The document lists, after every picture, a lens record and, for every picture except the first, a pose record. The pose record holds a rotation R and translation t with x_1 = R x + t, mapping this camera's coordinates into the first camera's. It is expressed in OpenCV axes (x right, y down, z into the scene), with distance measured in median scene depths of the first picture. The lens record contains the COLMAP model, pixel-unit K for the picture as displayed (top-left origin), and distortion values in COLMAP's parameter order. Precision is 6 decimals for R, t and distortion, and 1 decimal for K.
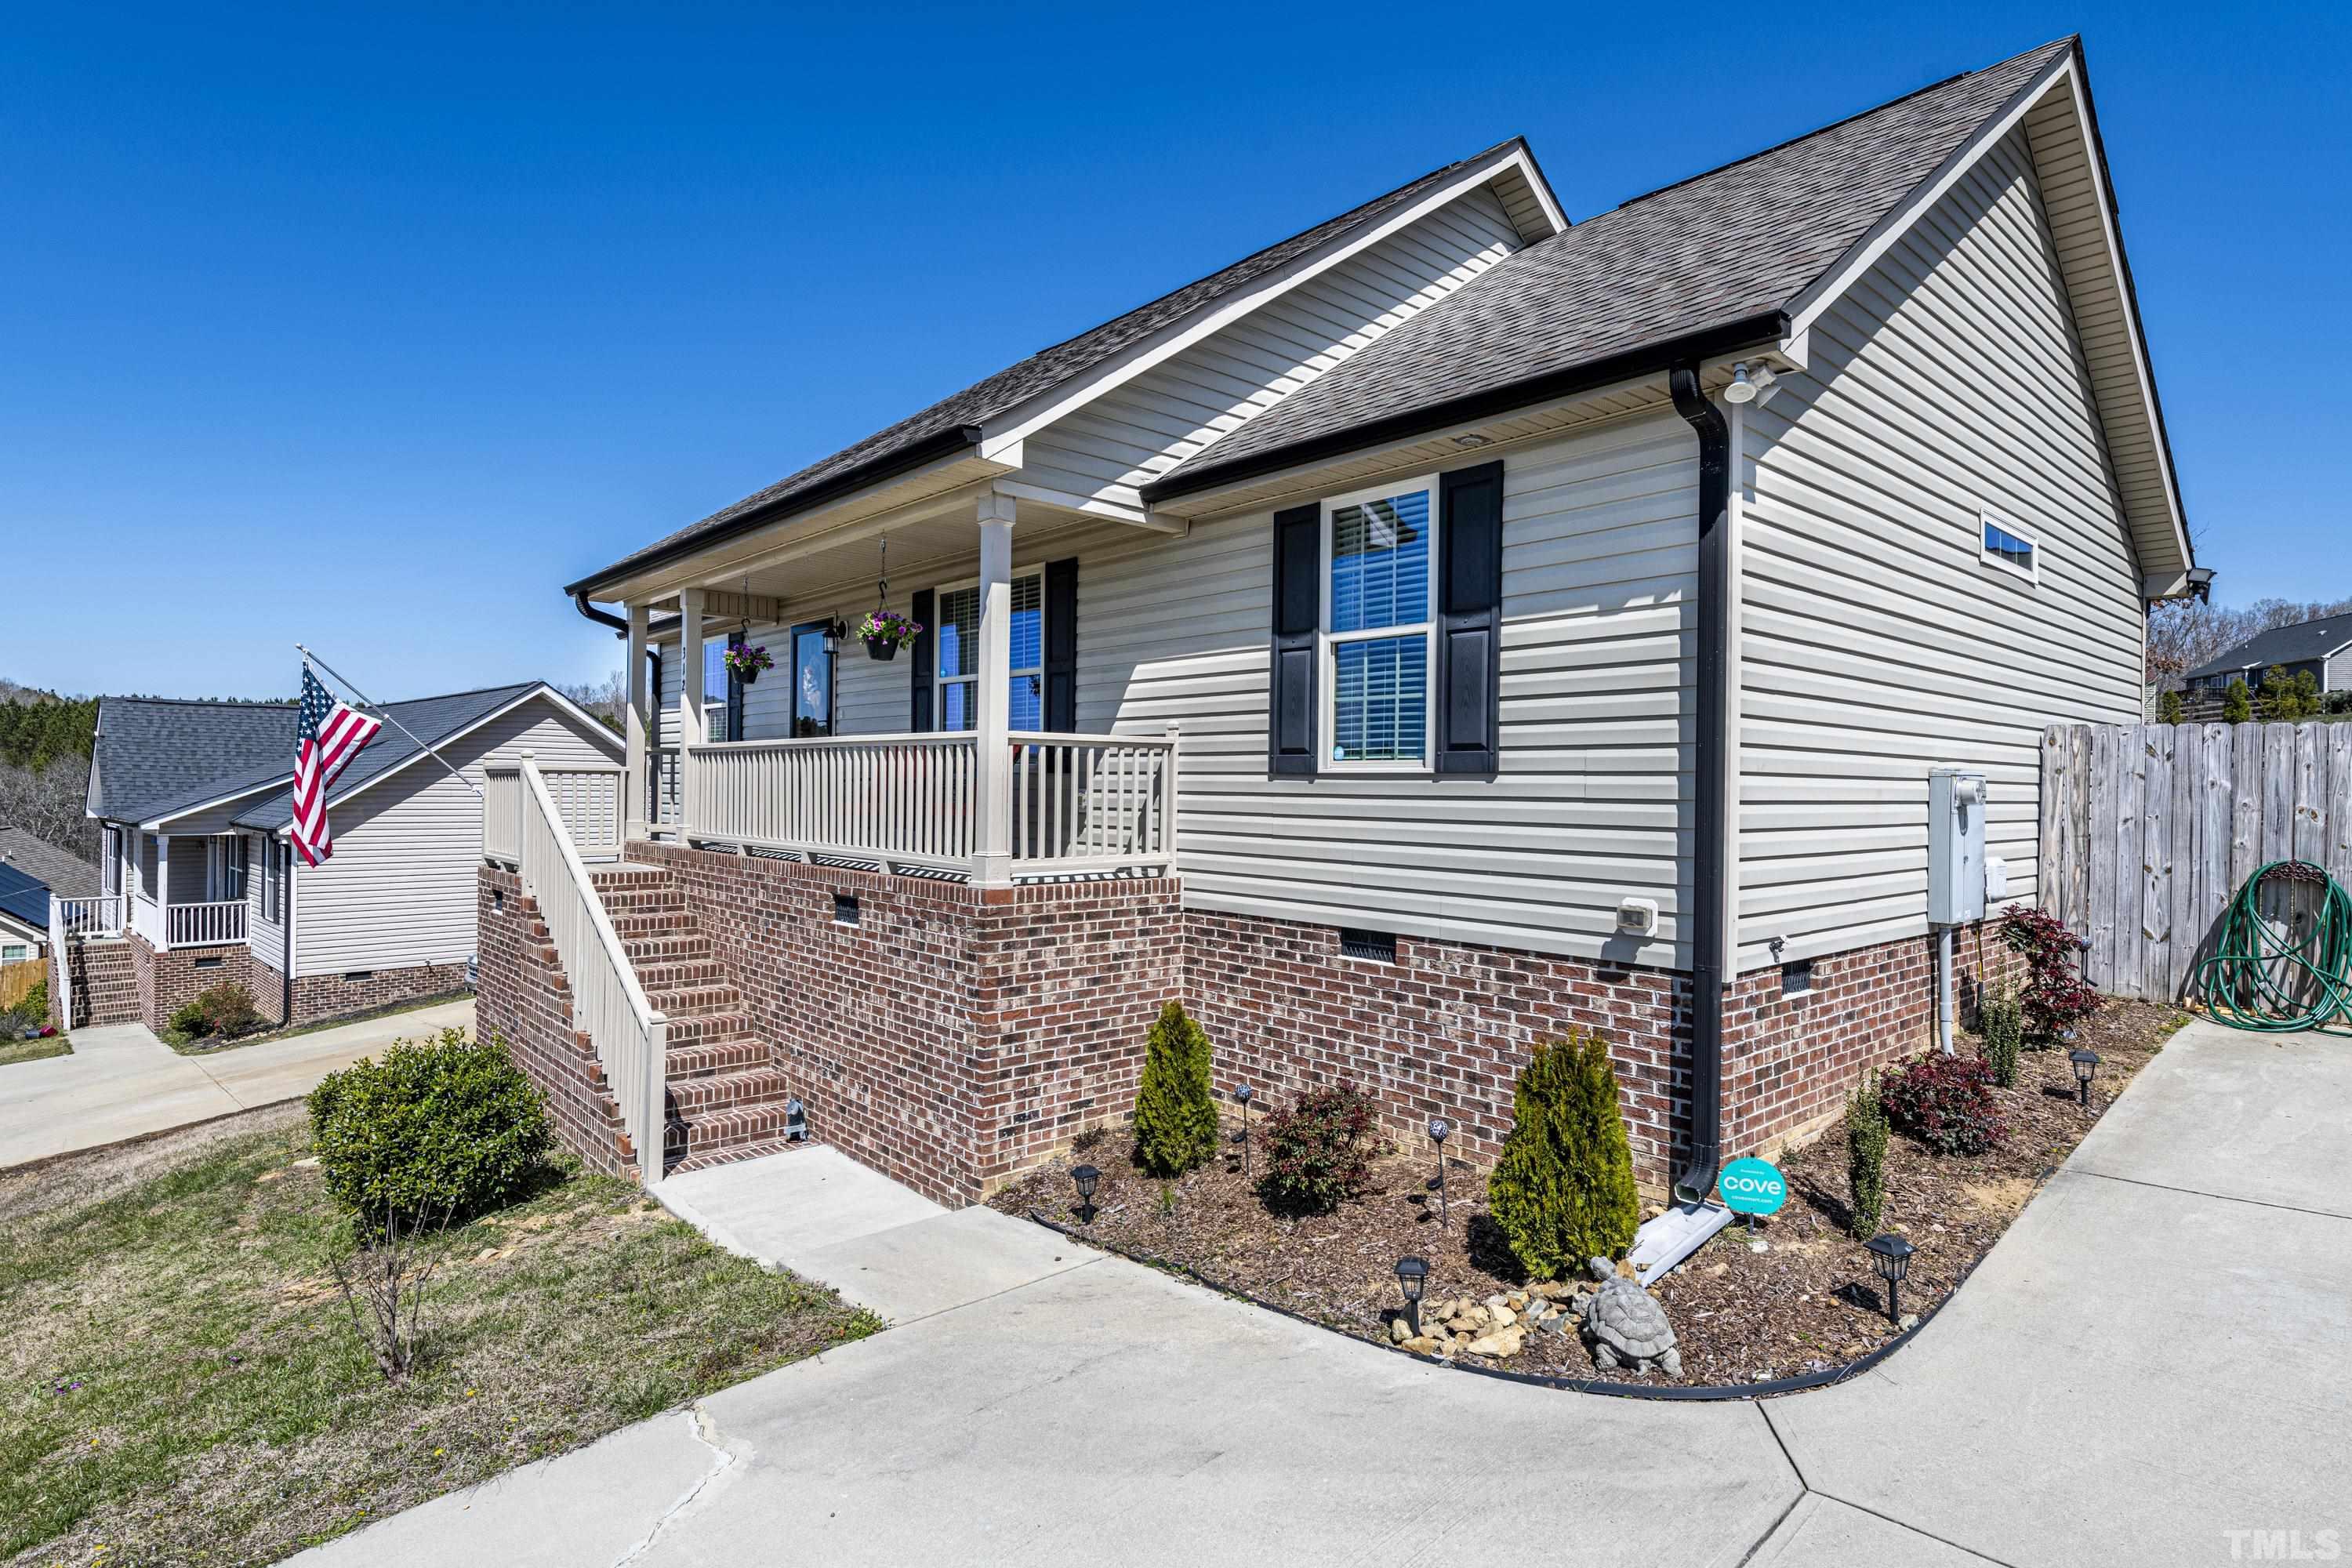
lens RADIAL K [[1190.3, 0, 1180.0], [0, 1190.3, 789.8], [0, 0, 1]] dist [0.014073, -0.001234]
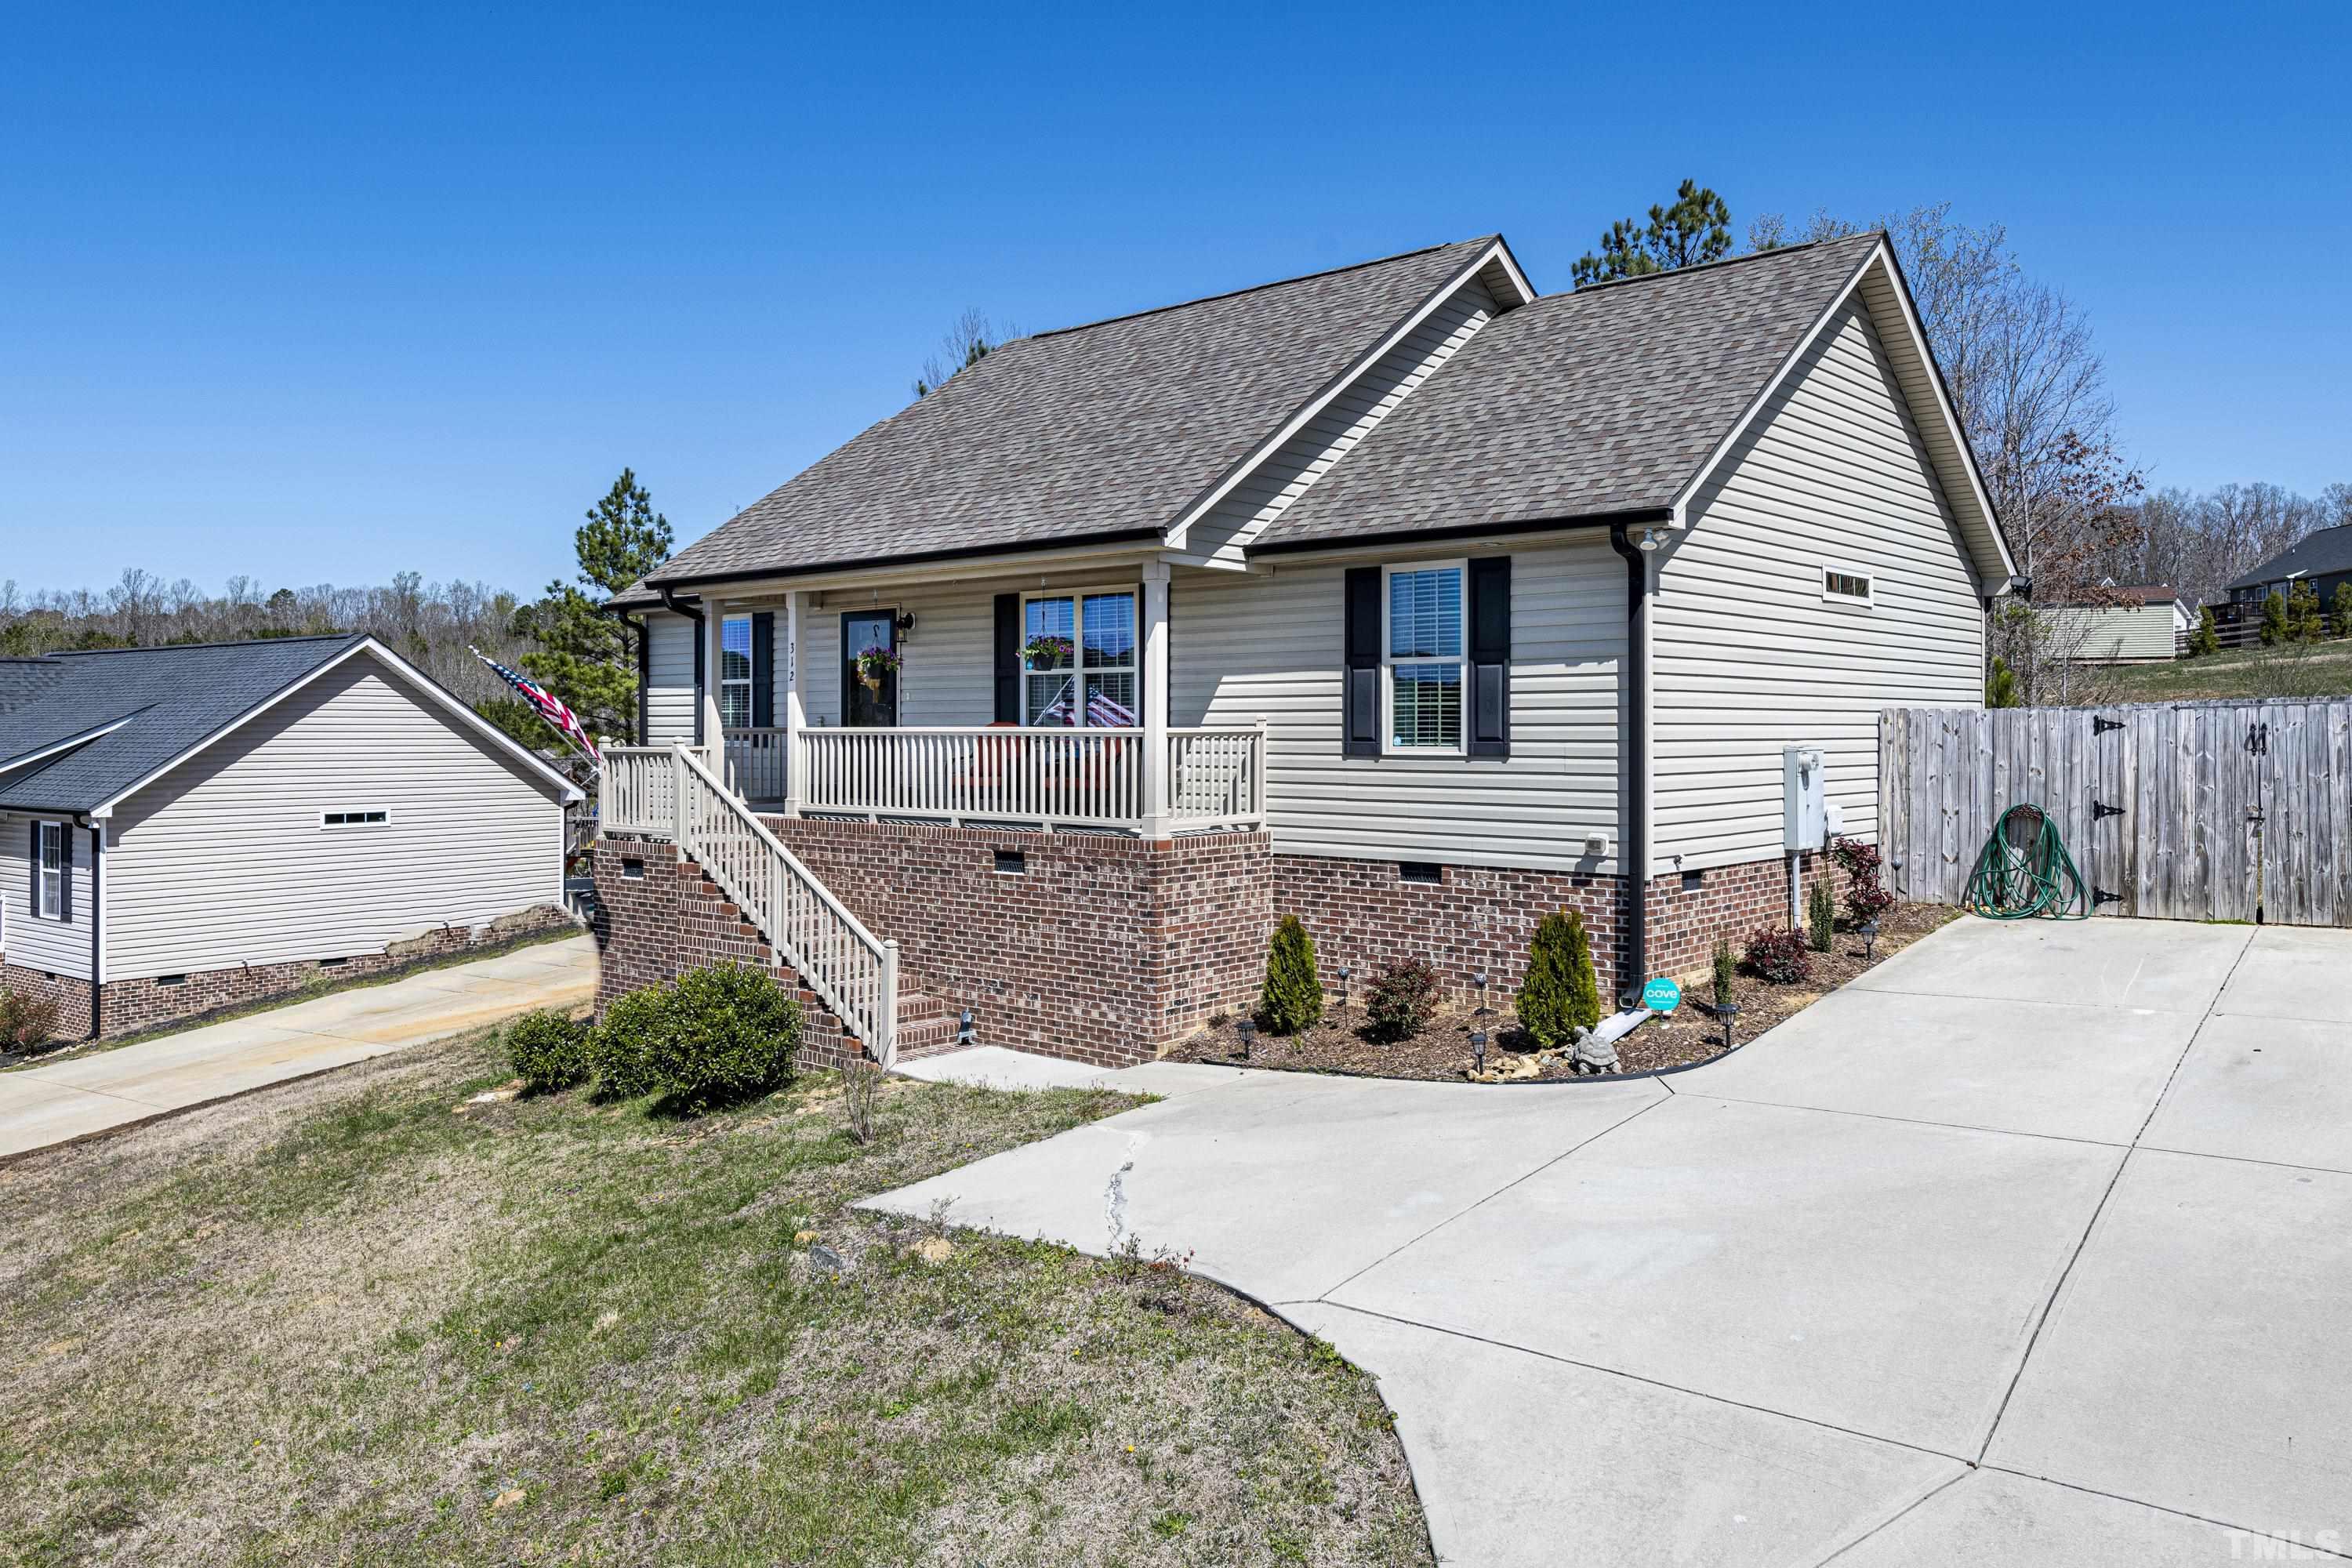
lens RADIAL K [[1692.1, 0, 1177.3], [0, 1692.1, 725.4], [0, 0, 1]] dist [0.025343, -0.000862]
pose [[0.992280, -0.012234, 0.123409, -0.380759], [0.012740, 0.999913, -0.003314, -0.046085], [-0.123358, 0.004860, 0.992350, -0.996226]]
